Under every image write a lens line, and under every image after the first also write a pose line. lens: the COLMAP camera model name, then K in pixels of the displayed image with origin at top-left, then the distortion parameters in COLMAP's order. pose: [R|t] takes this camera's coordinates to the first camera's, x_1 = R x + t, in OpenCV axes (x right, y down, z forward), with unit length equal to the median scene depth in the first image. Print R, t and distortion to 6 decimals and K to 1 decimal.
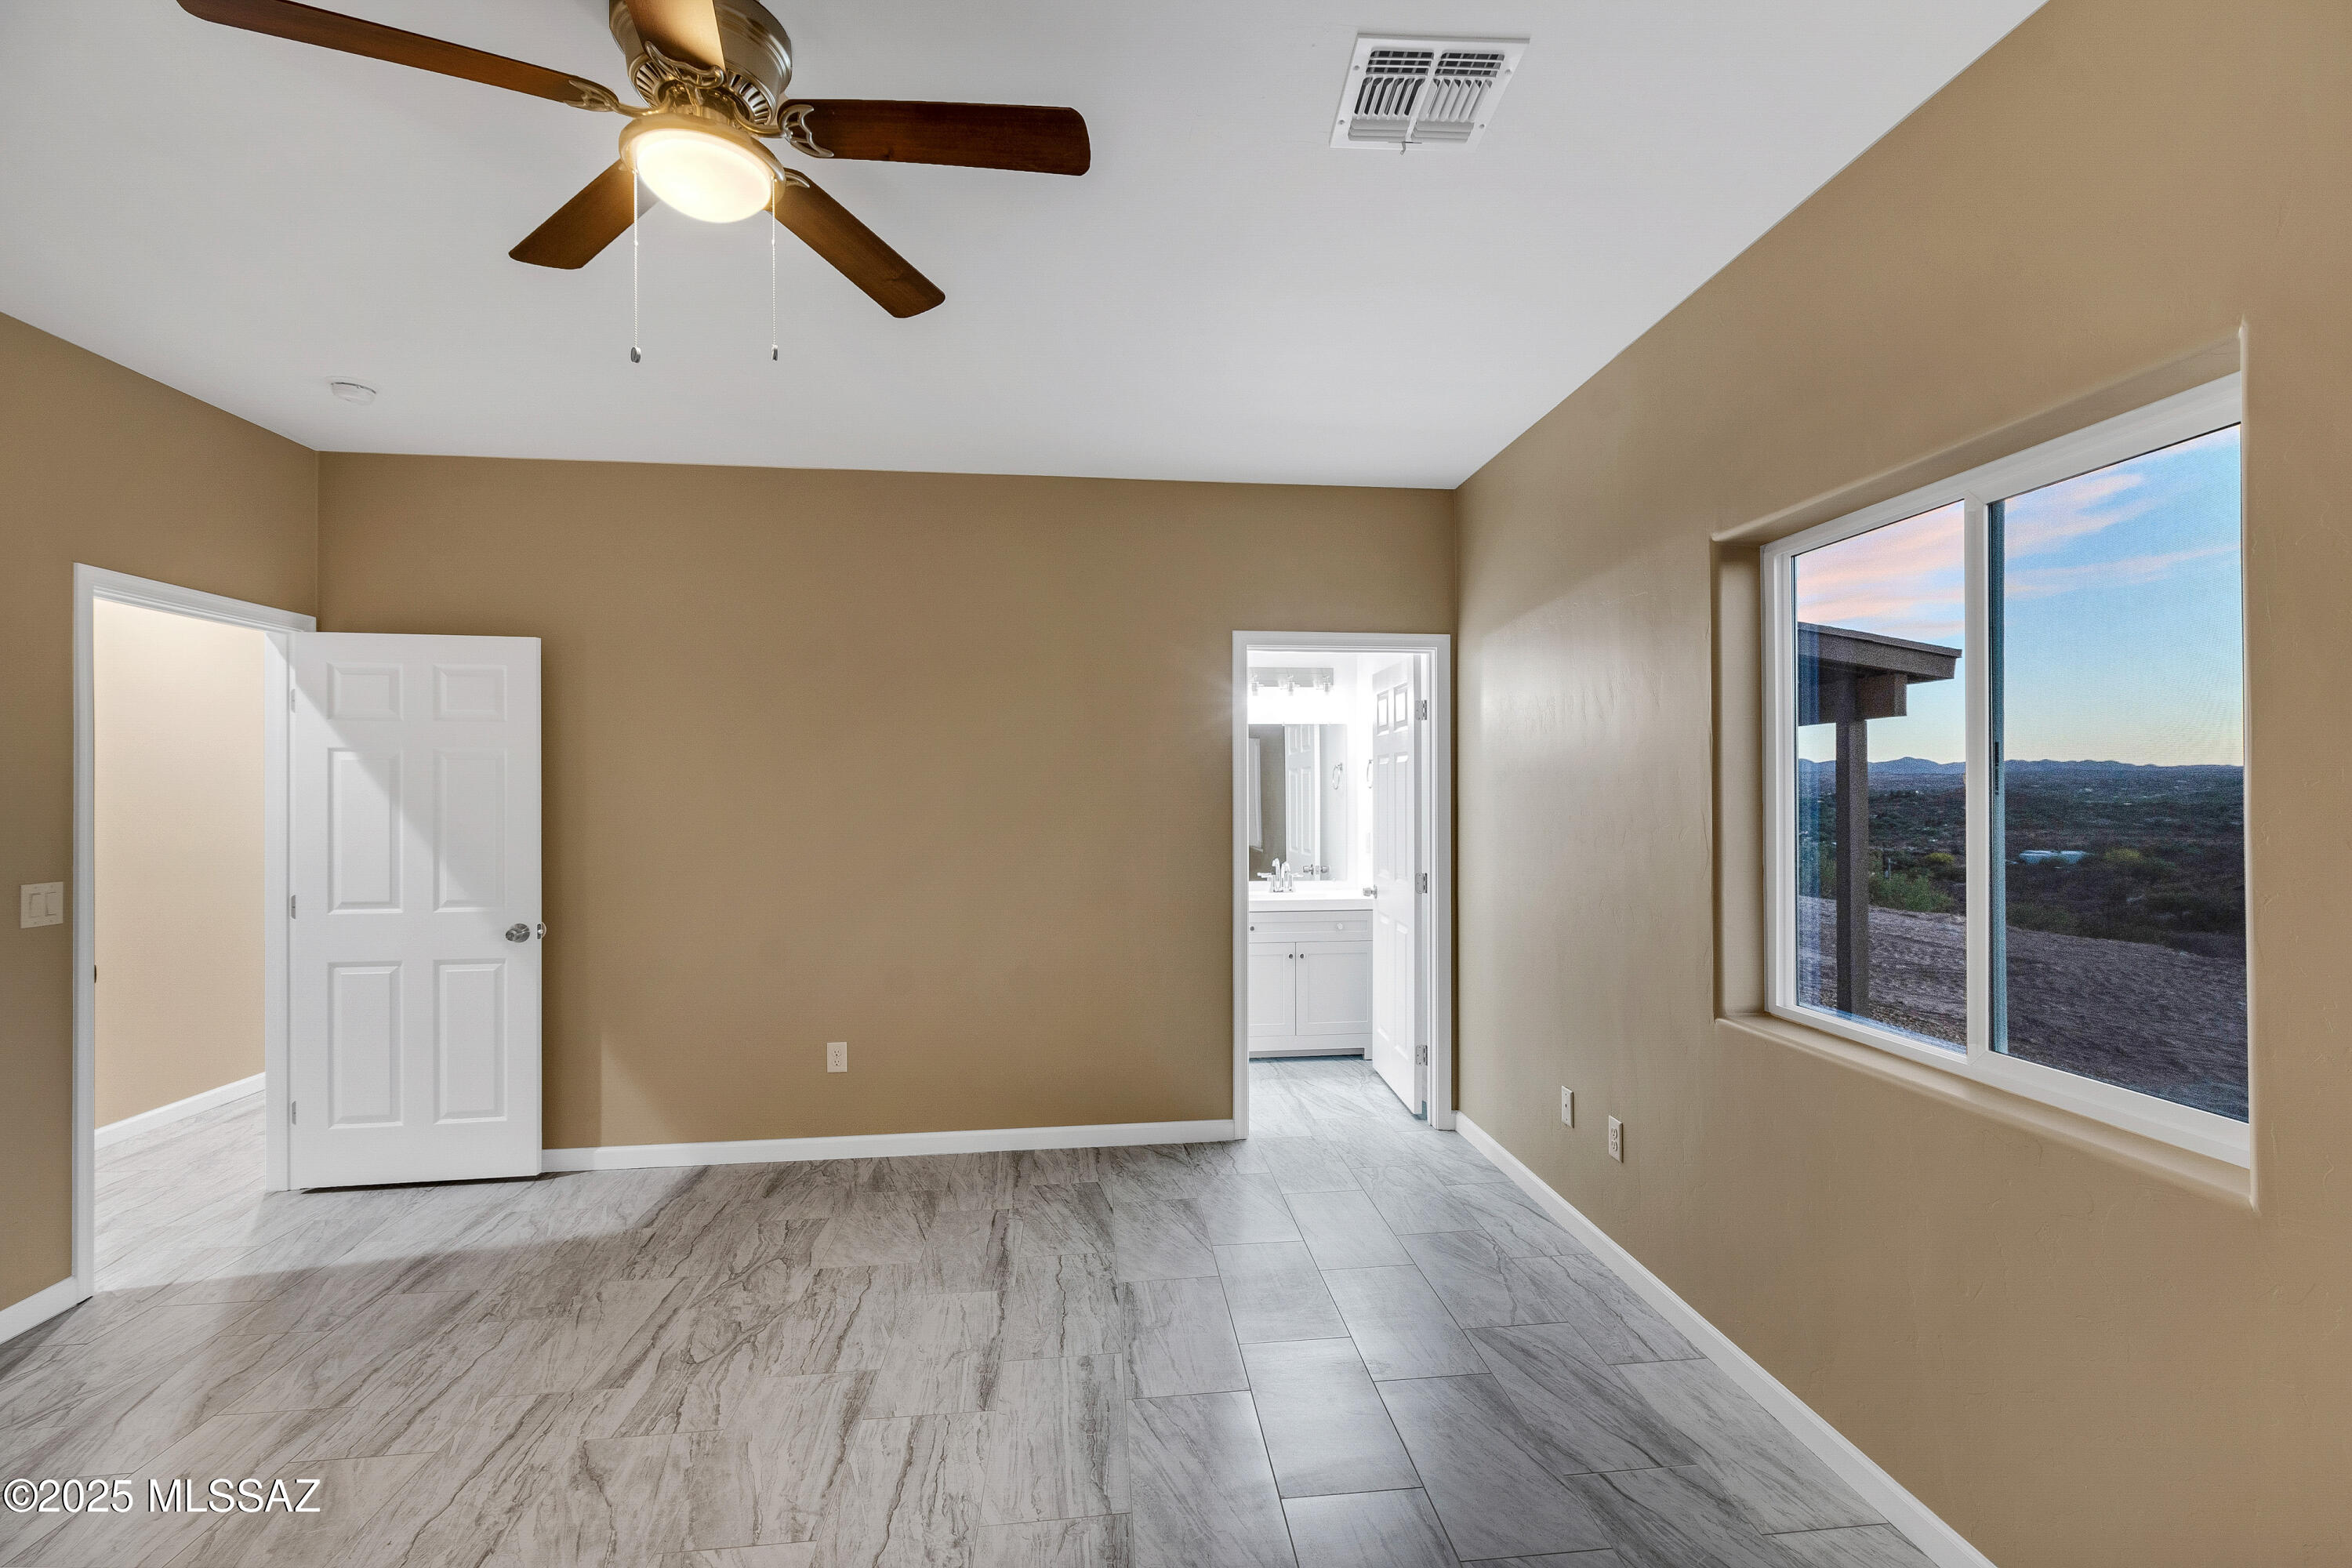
lens RADIAL K [[1032.3, 0, 1202.0], [0, 1032.3, 787.1], [0, 0, 1]] dist [0.001411, -0.000512]
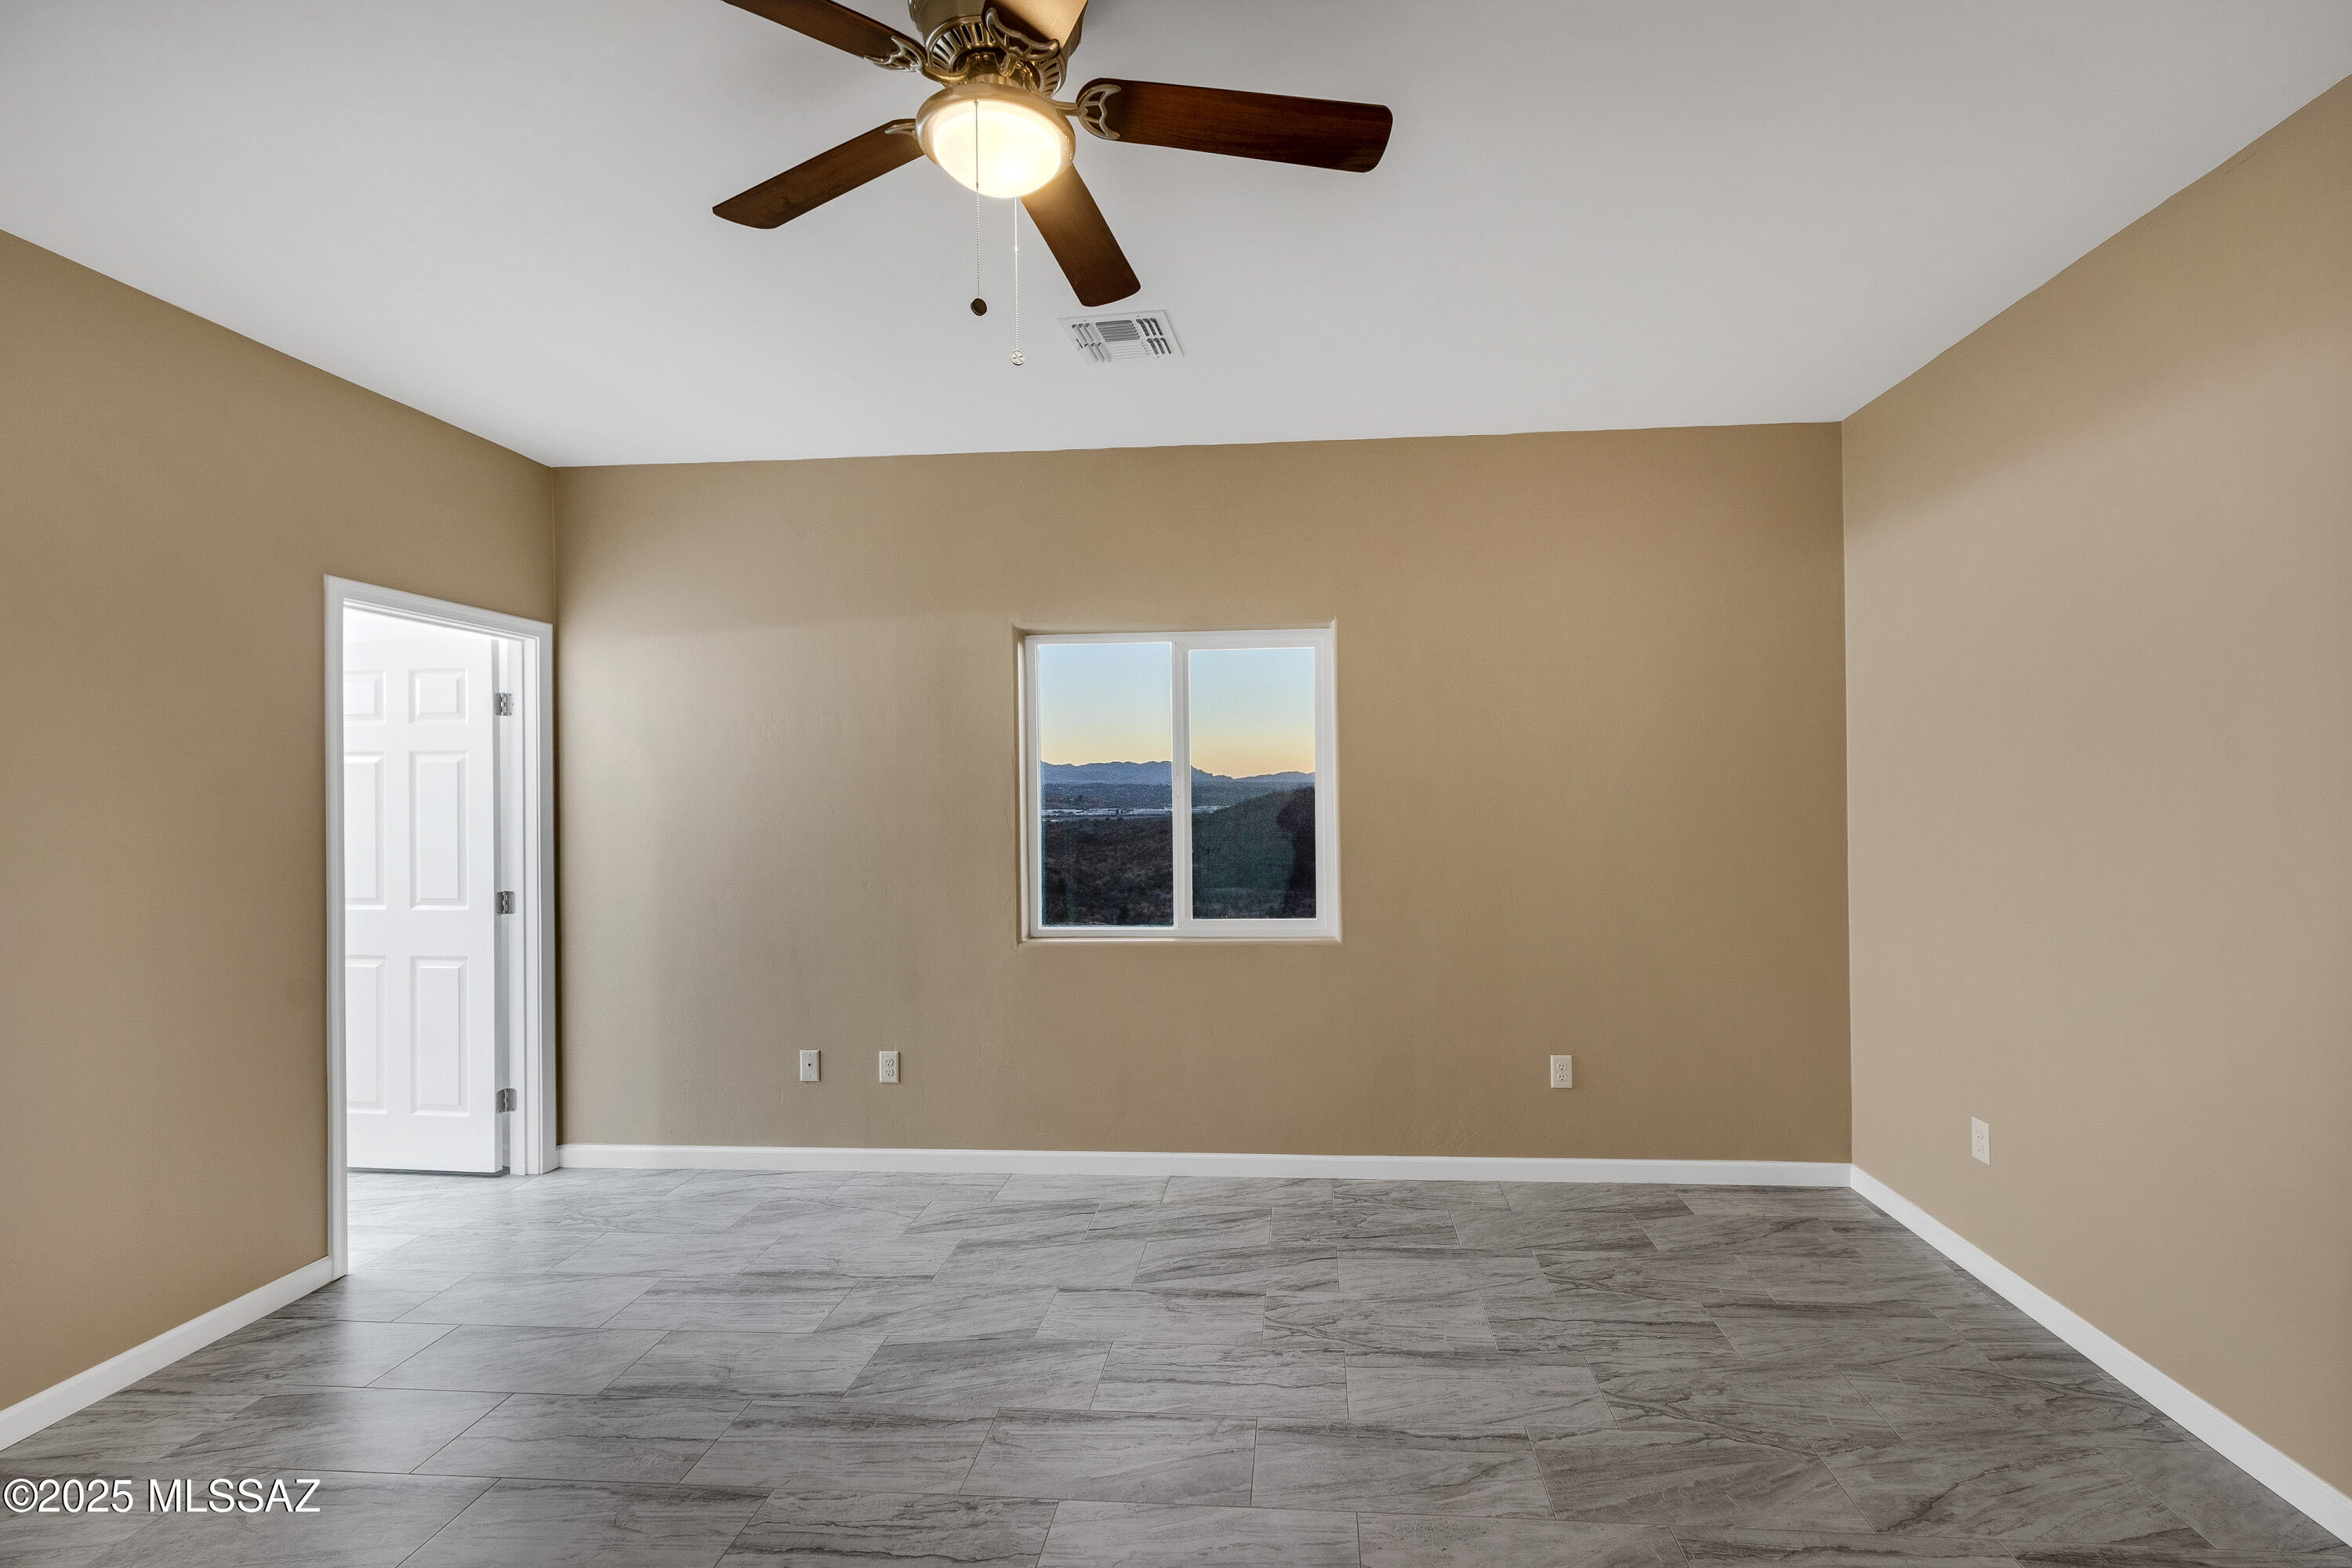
lens RADIAL K [[1019.4, 0, 1232.4], [0, 1019.4, 838.7], [0, 0, 1]] dist [-0.003144, -0.000529]
pose [[0.192573, -0.043606, 0.980313, -0.889687], [0.001738, 0.999026, 0.044097, 0.001757], [-0.981281, -0.006788, 0.192461, 0.409875]]
